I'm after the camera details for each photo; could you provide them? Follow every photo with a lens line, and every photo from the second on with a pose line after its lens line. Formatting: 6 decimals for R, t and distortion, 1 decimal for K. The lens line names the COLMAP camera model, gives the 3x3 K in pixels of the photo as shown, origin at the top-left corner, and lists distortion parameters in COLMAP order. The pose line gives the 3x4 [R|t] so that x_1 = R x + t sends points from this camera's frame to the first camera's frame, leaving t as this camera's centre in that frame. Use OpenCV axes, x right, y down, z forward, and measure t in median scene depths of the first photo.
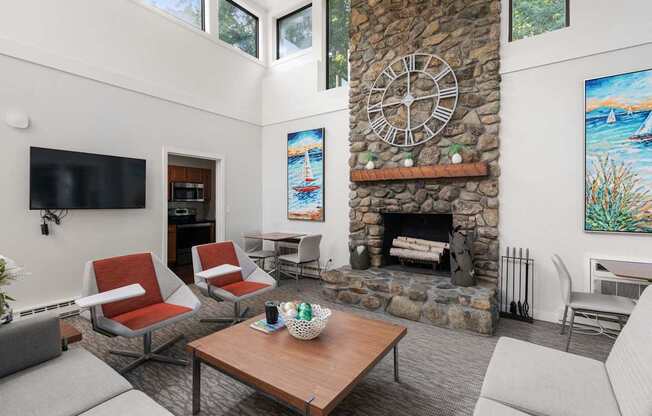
lens RADIAL K [[300.6, 0, 326.0], [0, 300.6, 208.0], [0, 0, 1]] dist [0.001426, 0.000386]
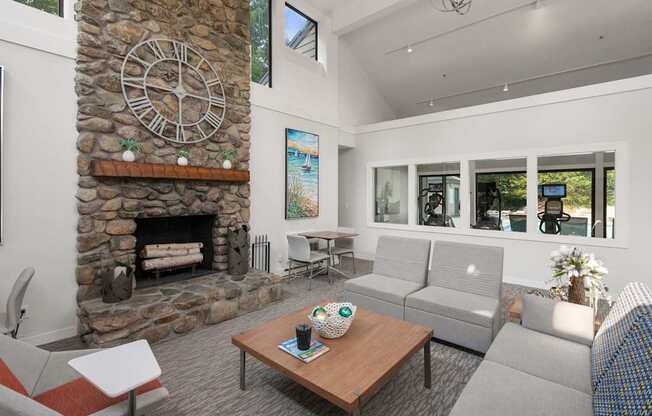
lens RADIAL K [[300.4, 0, 326.2], [0, 300.4, 201.2], [0, 0, 1]] dist [0.000137, 0.000062]
pose [[0.105756, -0.020943, 0.994172, -0.586788], [0.020100, 0.999619, 0.018919, -0.036769], [-0.994189, 0.017982, 0.106137, 0.468811]]
